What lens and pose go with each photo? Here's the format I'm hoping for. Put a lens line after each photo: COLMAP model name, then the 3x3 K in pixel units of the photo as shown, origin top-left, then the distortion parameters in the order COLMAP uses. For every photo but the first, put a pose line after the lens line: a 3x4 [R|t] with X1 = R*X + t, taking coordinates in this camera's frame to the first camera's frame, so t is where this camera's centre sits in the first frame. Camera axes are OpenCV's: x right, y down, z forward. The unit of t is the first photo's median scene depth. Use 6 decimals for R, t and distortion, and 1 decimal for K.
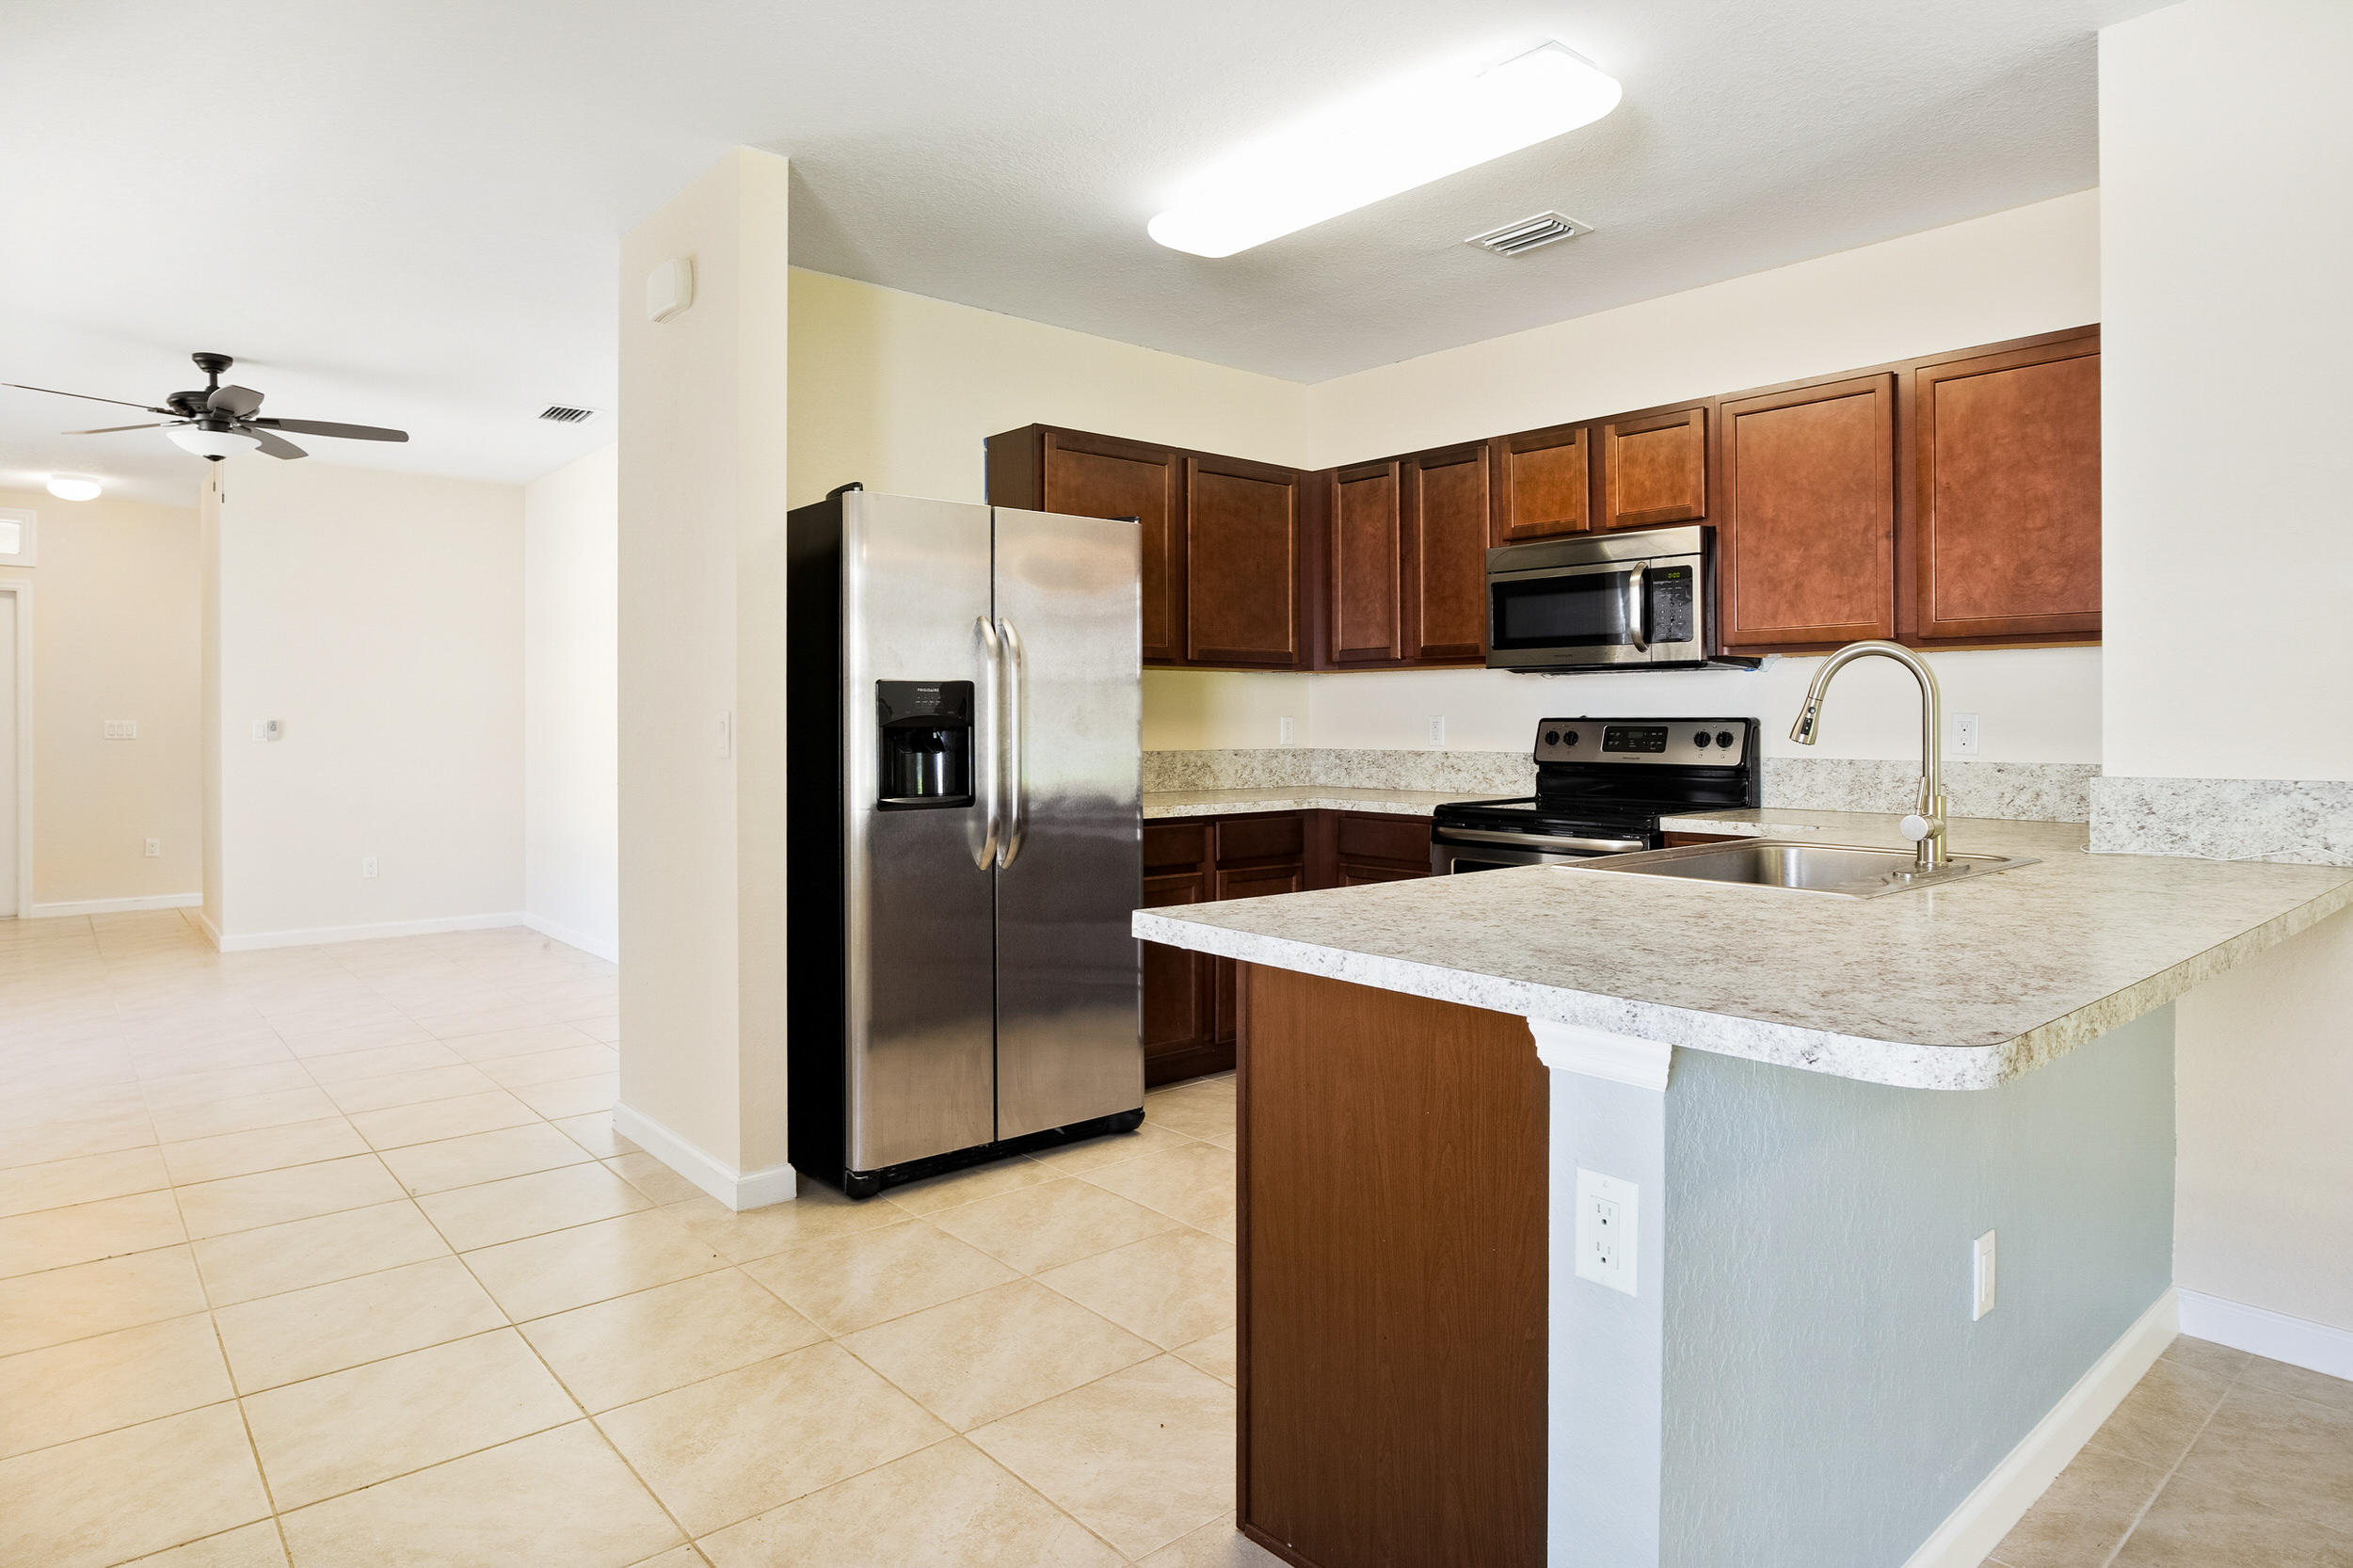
lens RADIAL K [[1353.1, 0, 1169.4], [0, 1353.1, 727.9], [0, 0, 1]] dist [-0.001108, -0.000221]
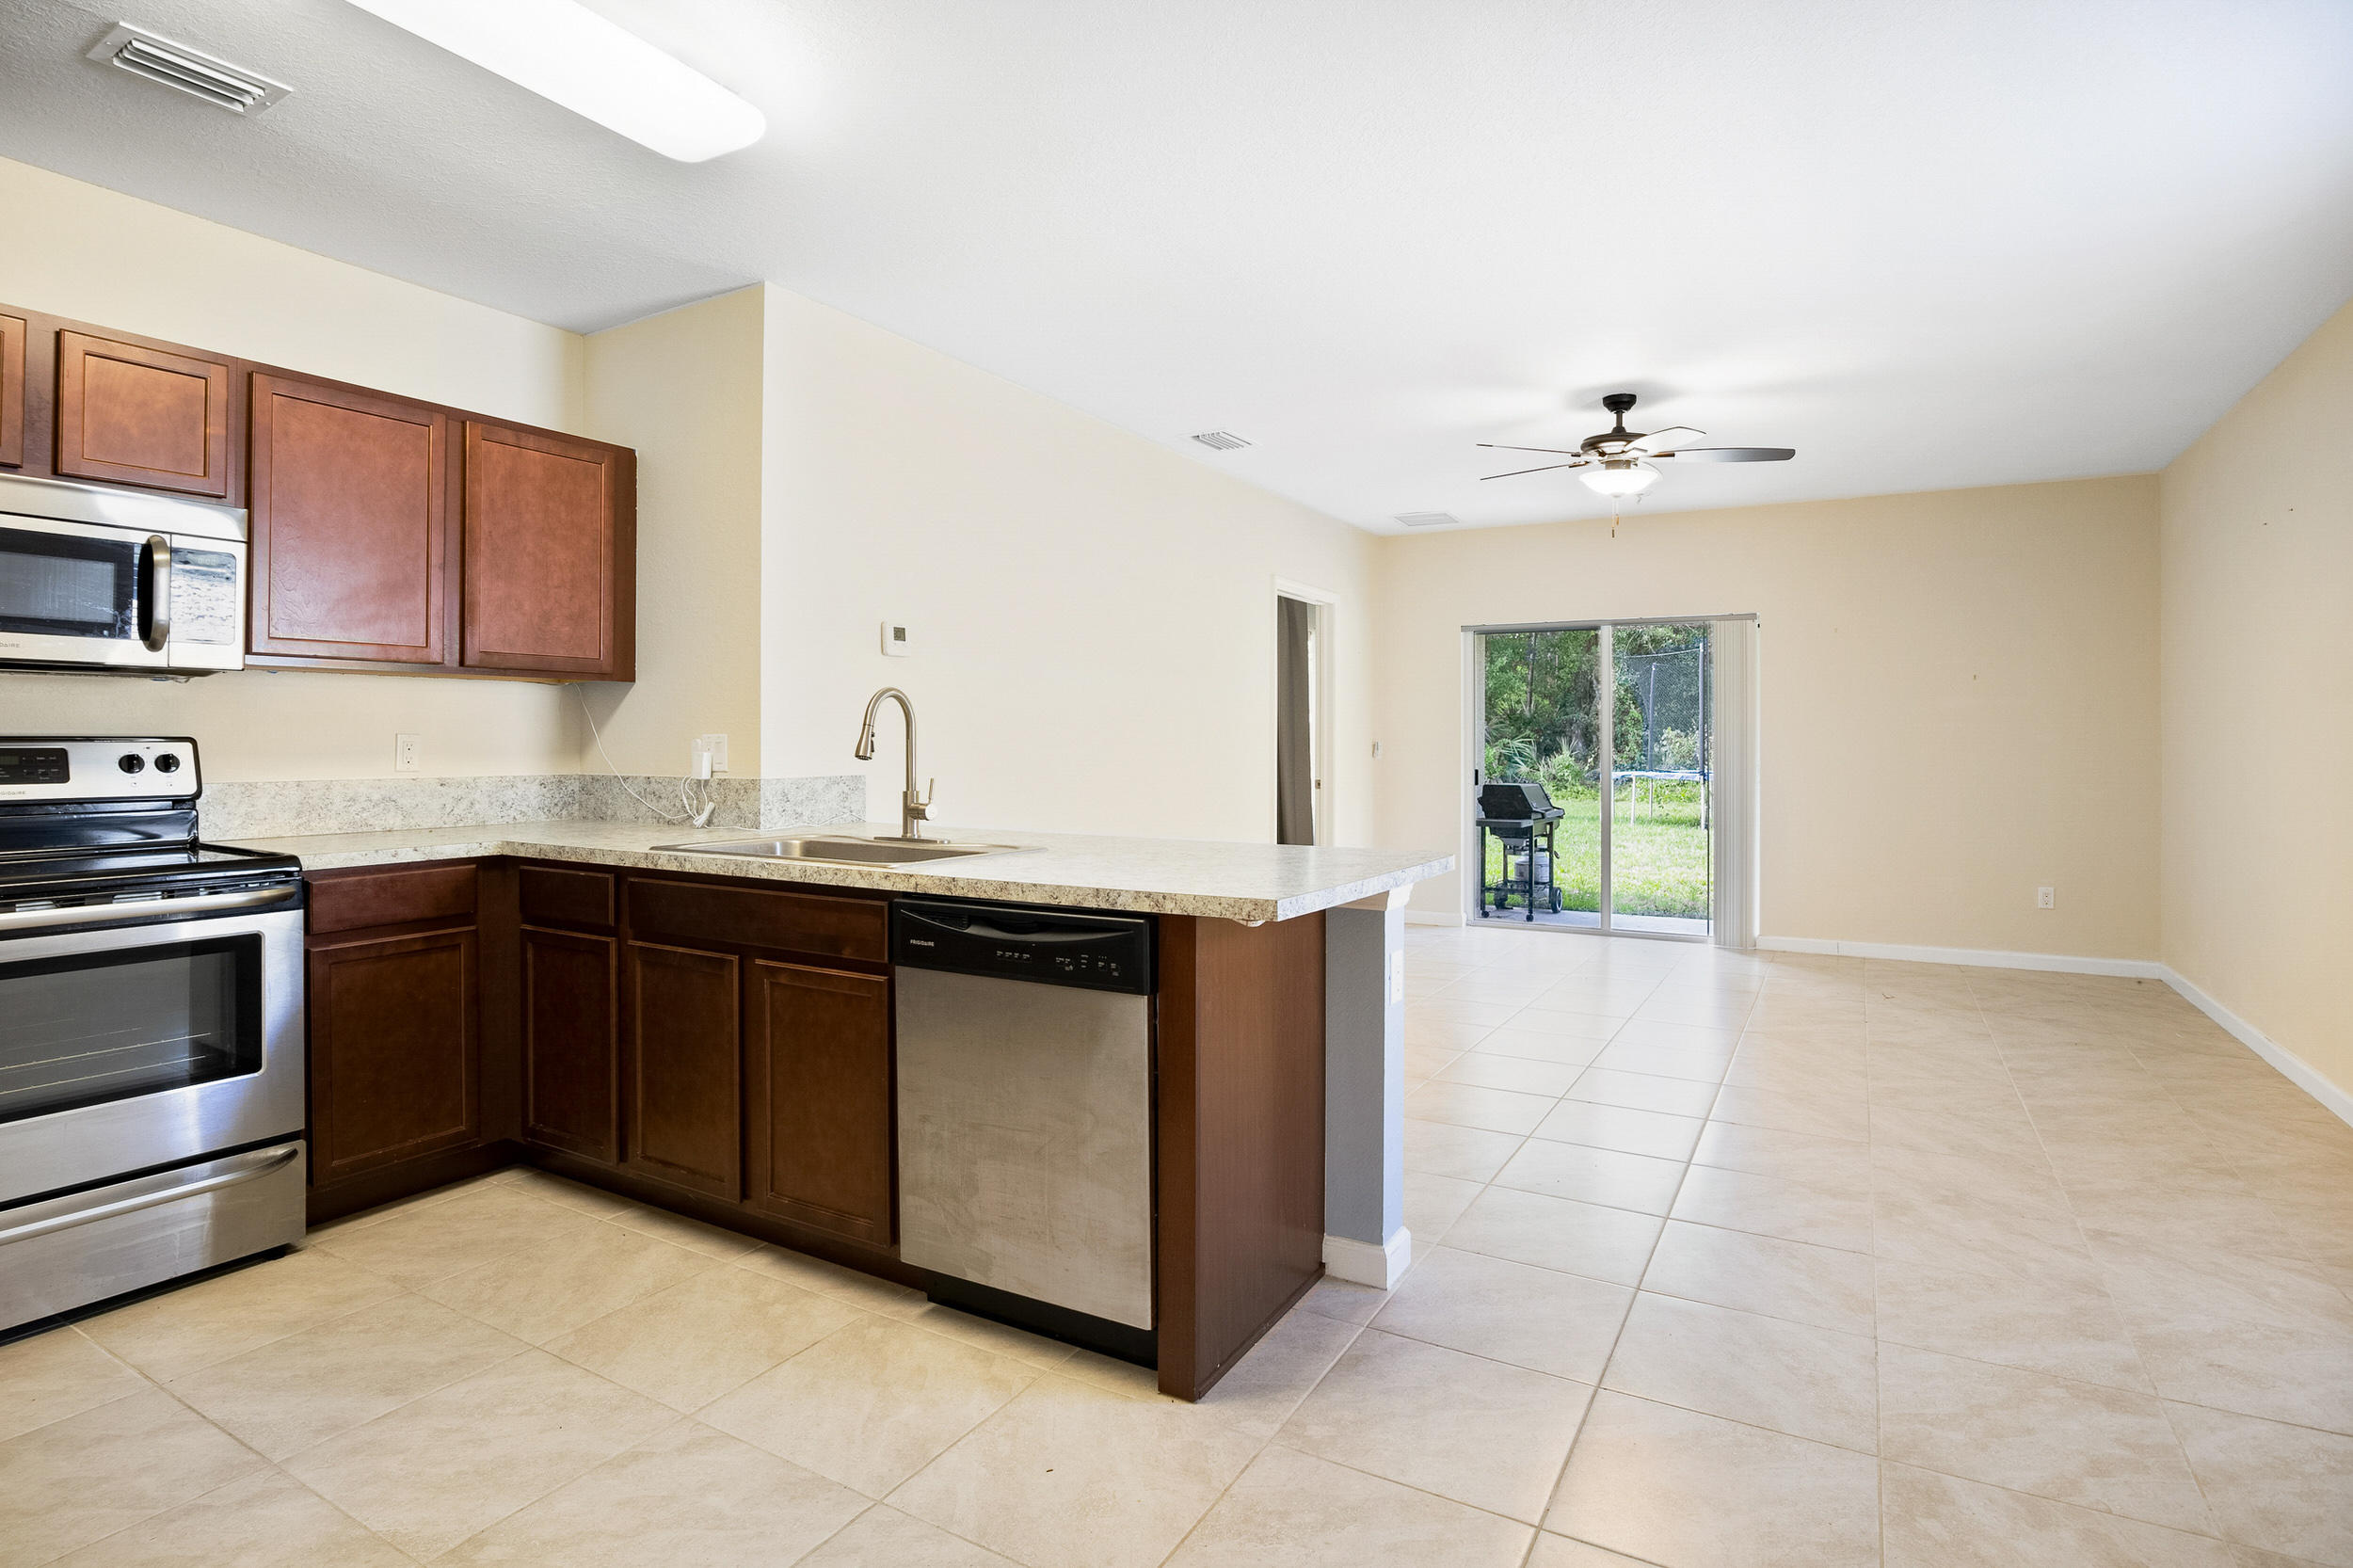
lens RADIAL K [[1188.8, 0, 1170.0], [0, 1188.8, 750.6], [0, 0, 1]] dist [-0.040285, 0.000161]
pose [[-0.324111, -0.008115, 0.945984, -0.547541], [0.002501, 0.999952, 0.009434, -0.005240], [-0.946016, 0.005424, -0.324075, 0.790611]]
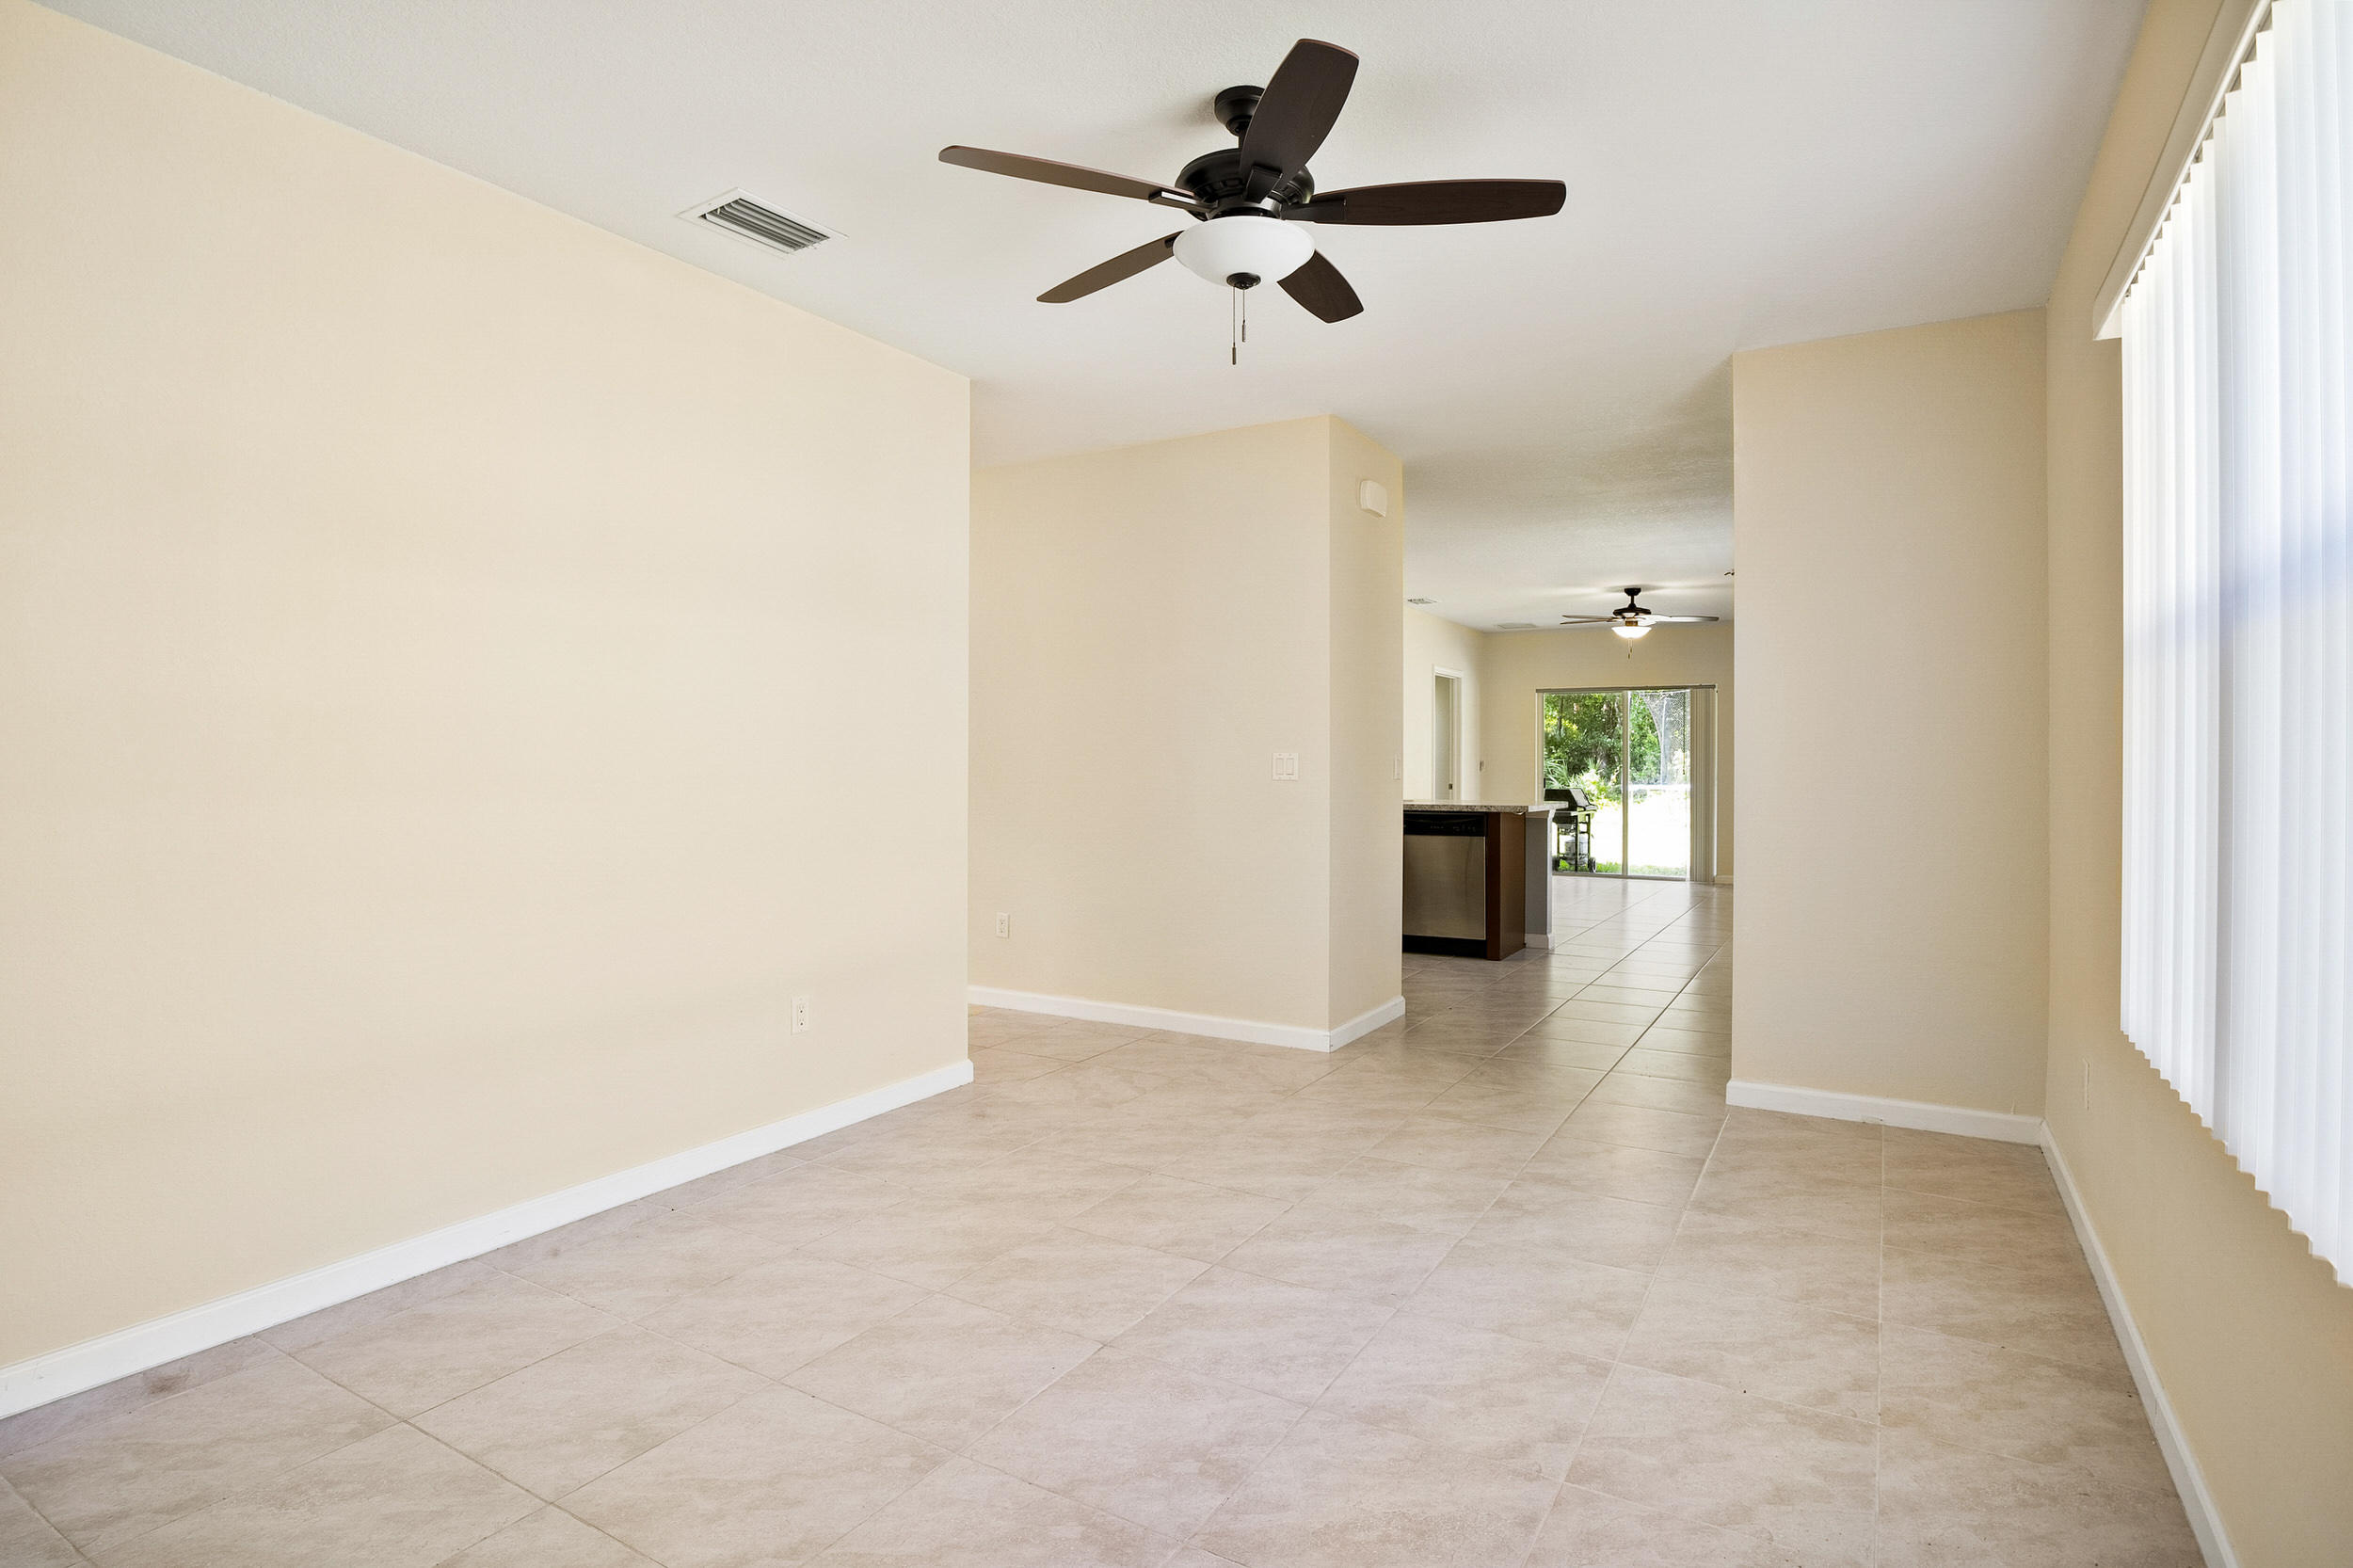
lens RADIAL K [[1188.8, 0, 1170.0], [0, 1188.8, 750.6], [0, 0, 1]] dist [-0.040285, 0.000161]
pose [[-0.308529, 0.003287, 0.951209, -1.679240], [-0.005084, 0.999974, -0.005104, -0.006174], [-0.951201, -0.006411, -0.308505, 1.704137]]
